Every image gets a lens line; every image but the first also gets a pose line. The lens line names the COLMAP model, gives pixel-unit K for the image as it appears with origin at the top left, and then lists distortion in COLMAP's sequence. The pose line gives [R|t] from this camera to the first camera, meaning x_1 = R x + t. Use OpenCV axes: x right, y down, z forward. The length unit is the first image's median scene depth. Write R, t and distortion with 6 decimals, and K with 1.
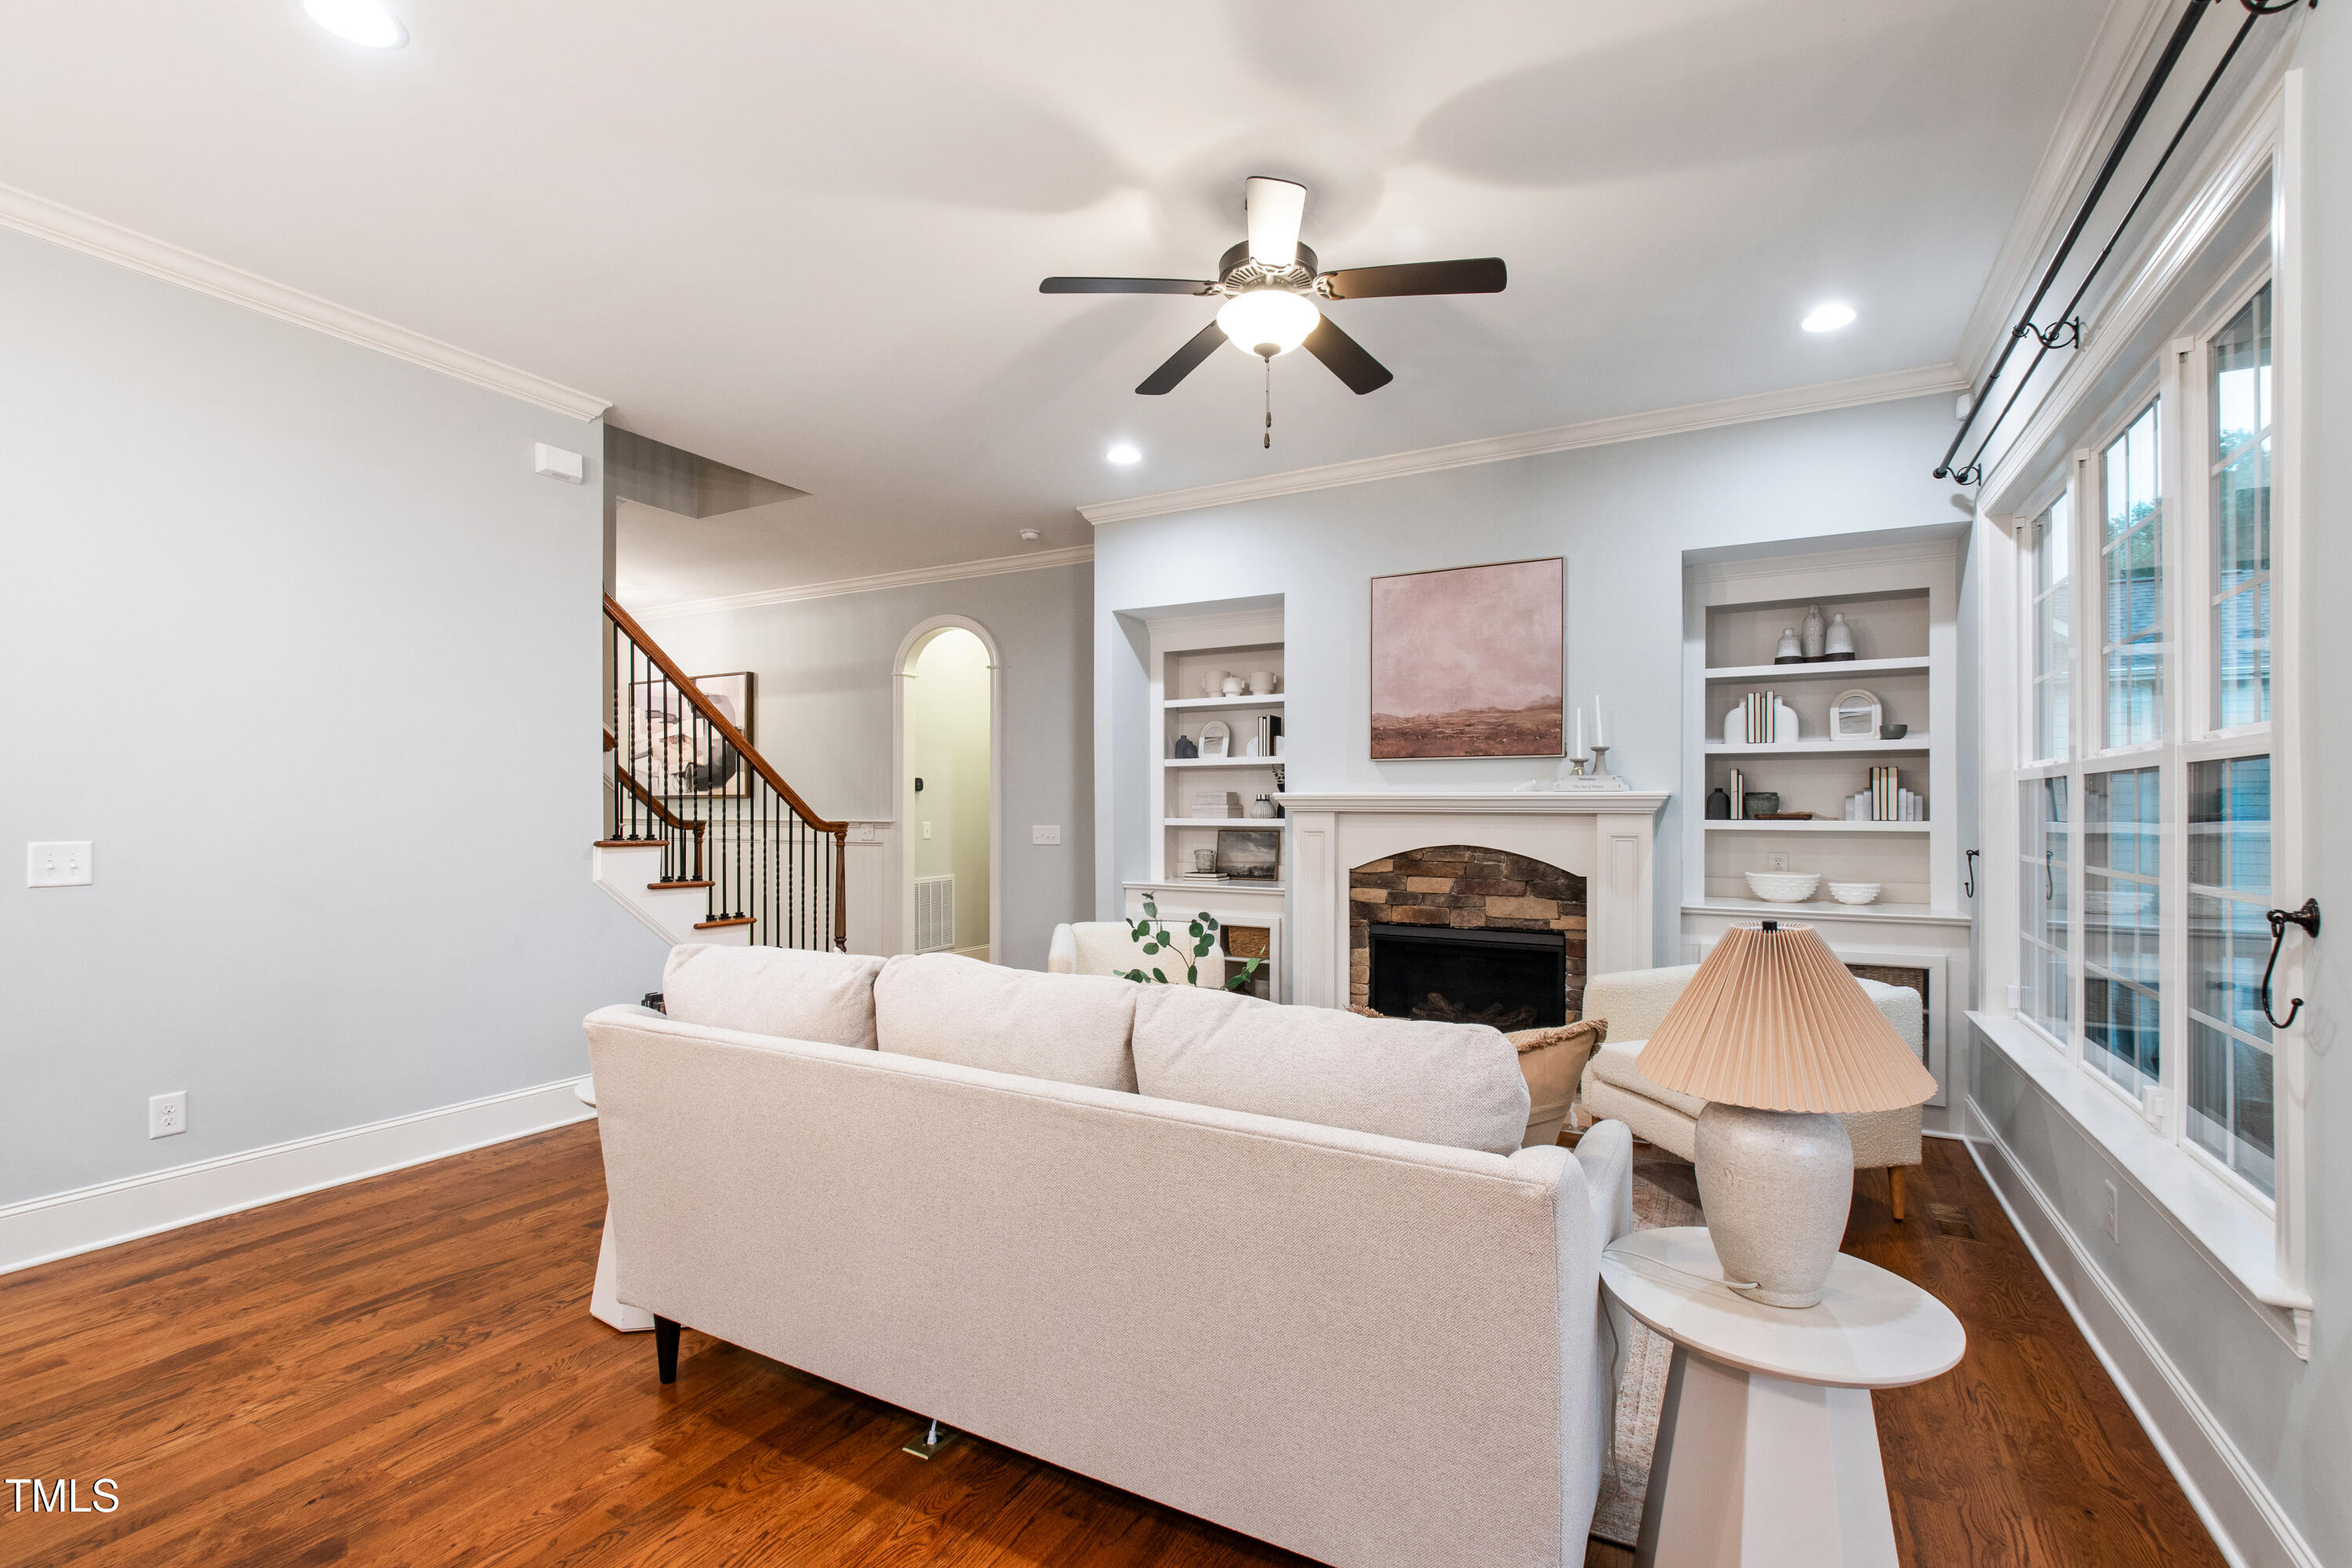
lens RADIAL K [[1038.8, 0, 1176.1], [0, 1038.8, 808.4], [0, 0, 1]] dist [-0.000207, -0.000275]
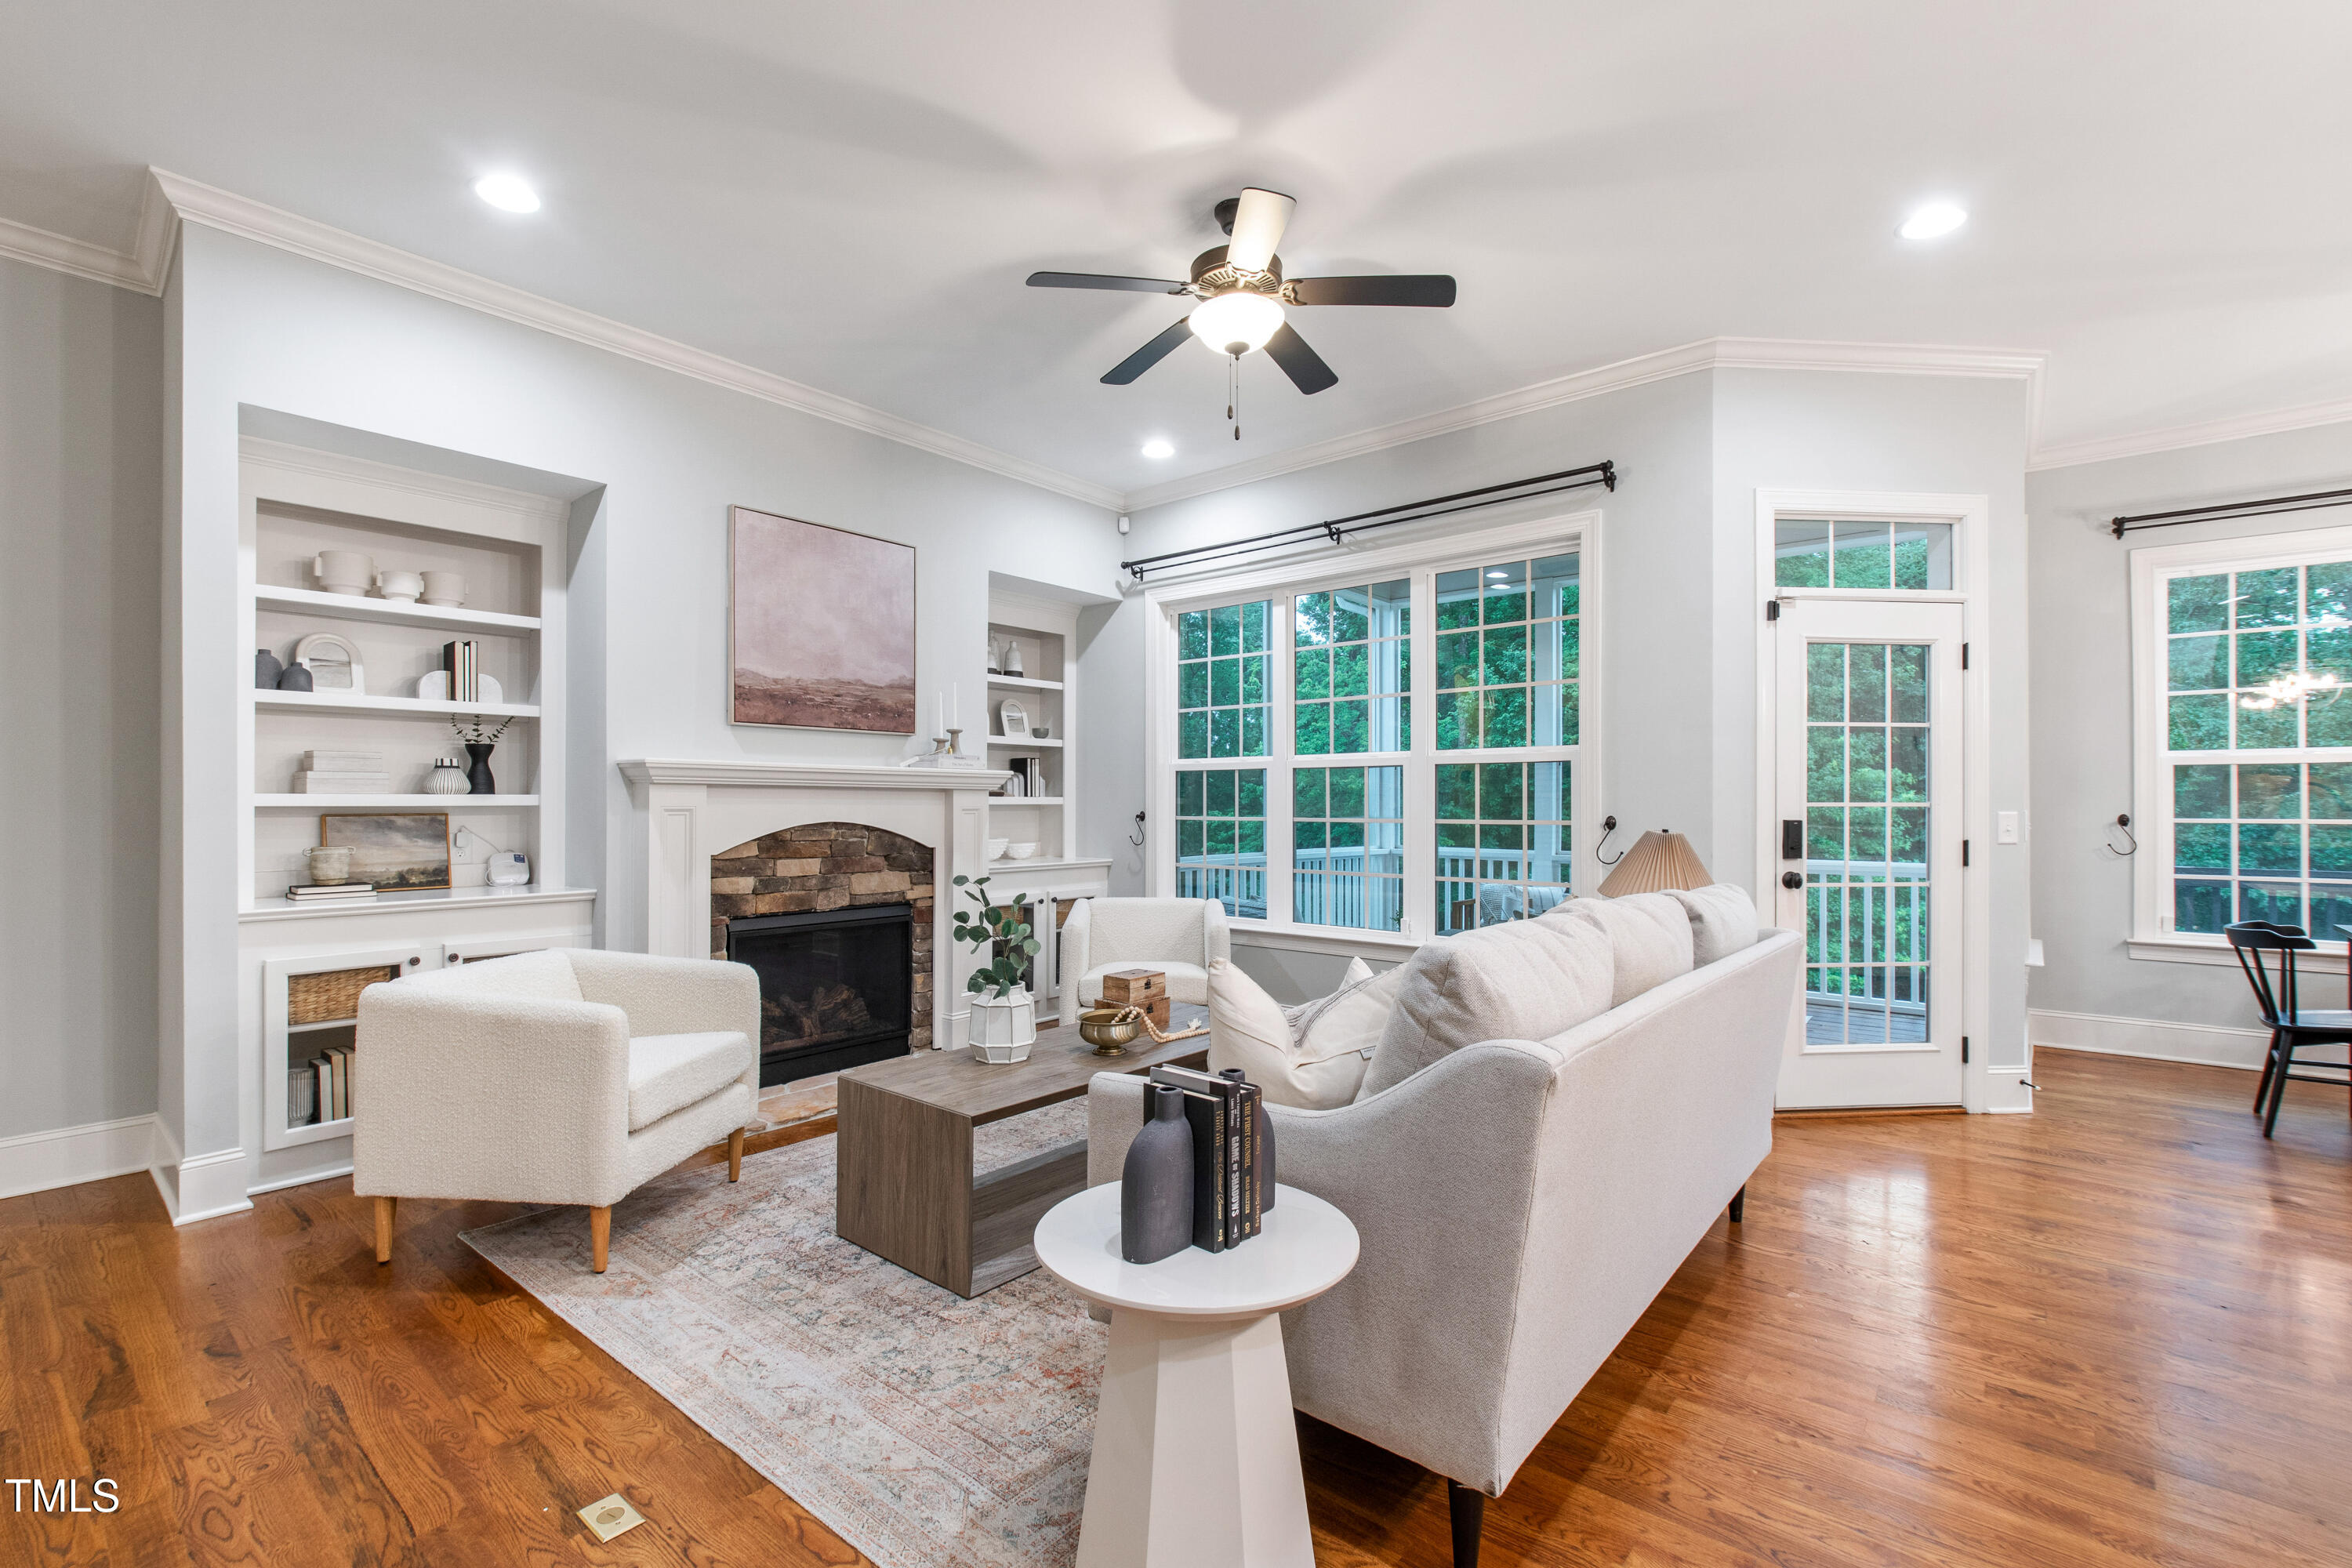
lens RADIAL K [[1029.9, 0, 1179.0], [0, 1029.9, 795.0], [0, 0, 1]] dist [-0.002727, -0.000844]
pose [[0.191385, 0.007480, 0.981487, -0.582377], [-0.001598, 0.999972, -0.007309, 0.017385], [-0.981514, -0.000169, 0.191391, 0.514914]]
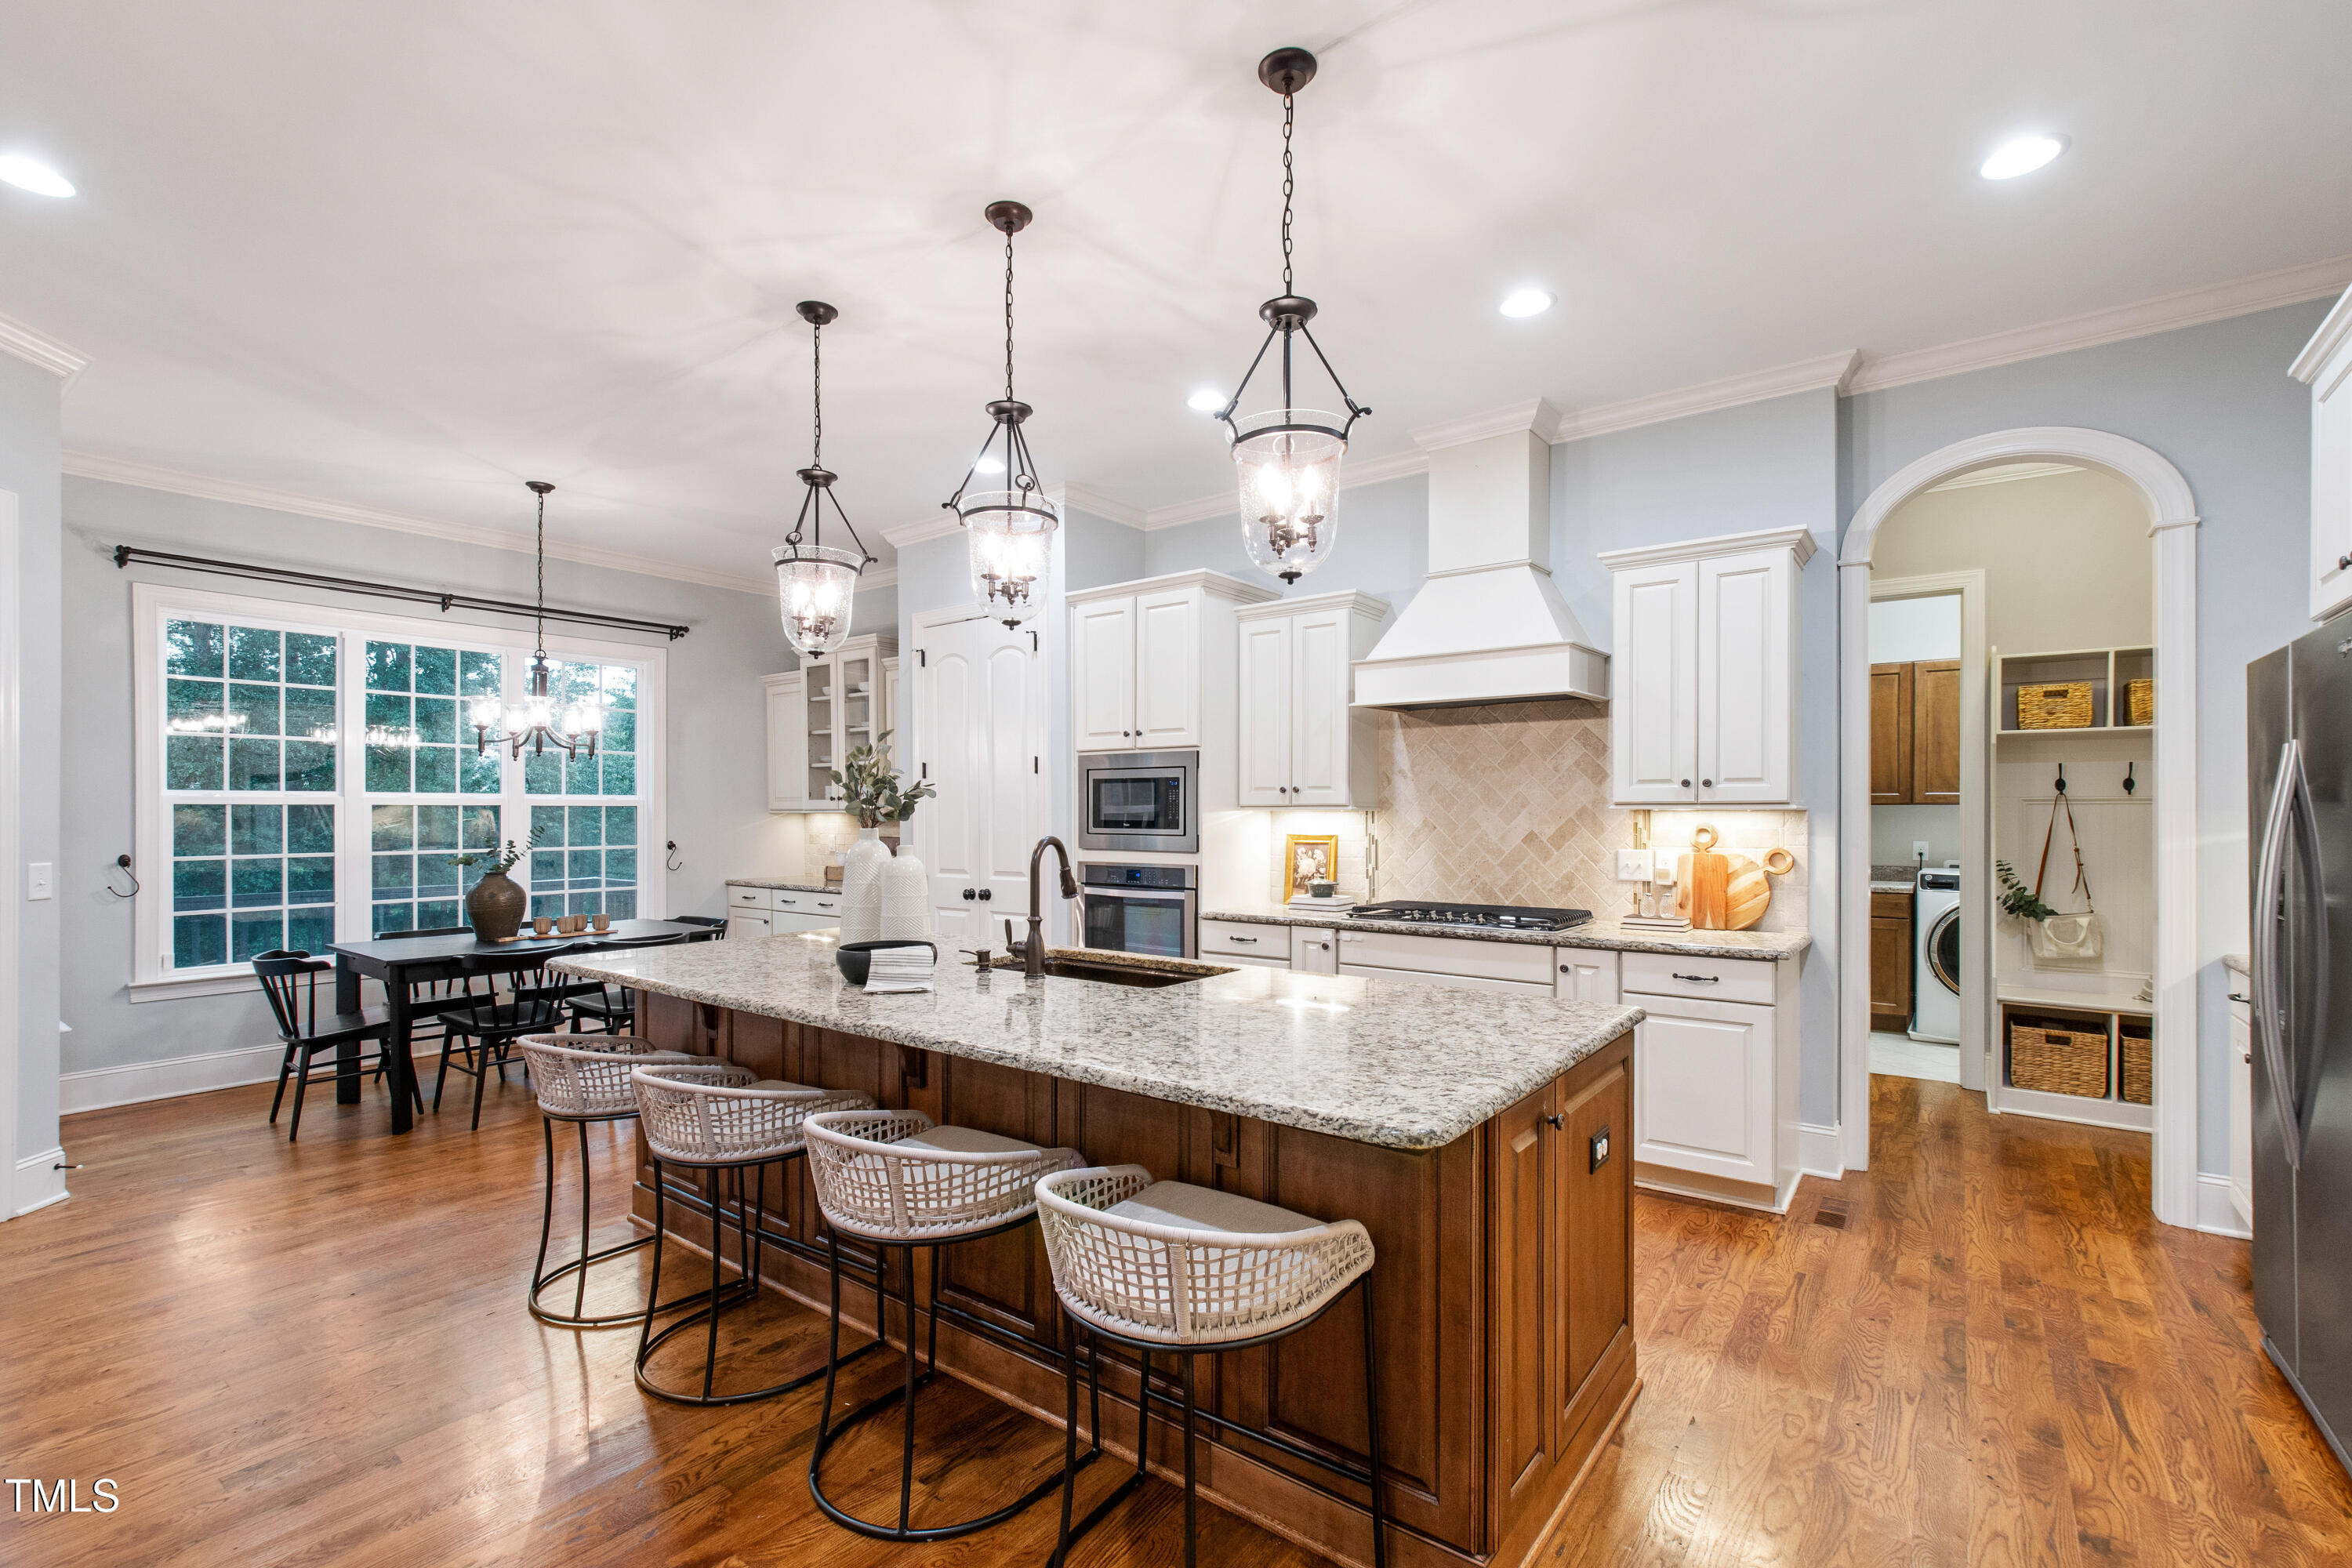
lens RADIAL K [[1059.9, 0, 1151.7], [0, 1059.9, 814.1], [0, 0, 1]] dist [0.000990, -0.000852]
pose [[-0.987862, 0.001572, 0.155325, -0.530692], [0.001355, 0.999998, -0.001507, -0.008765], [-0.155327, -0.001278, -0.987862, 0.640998]]
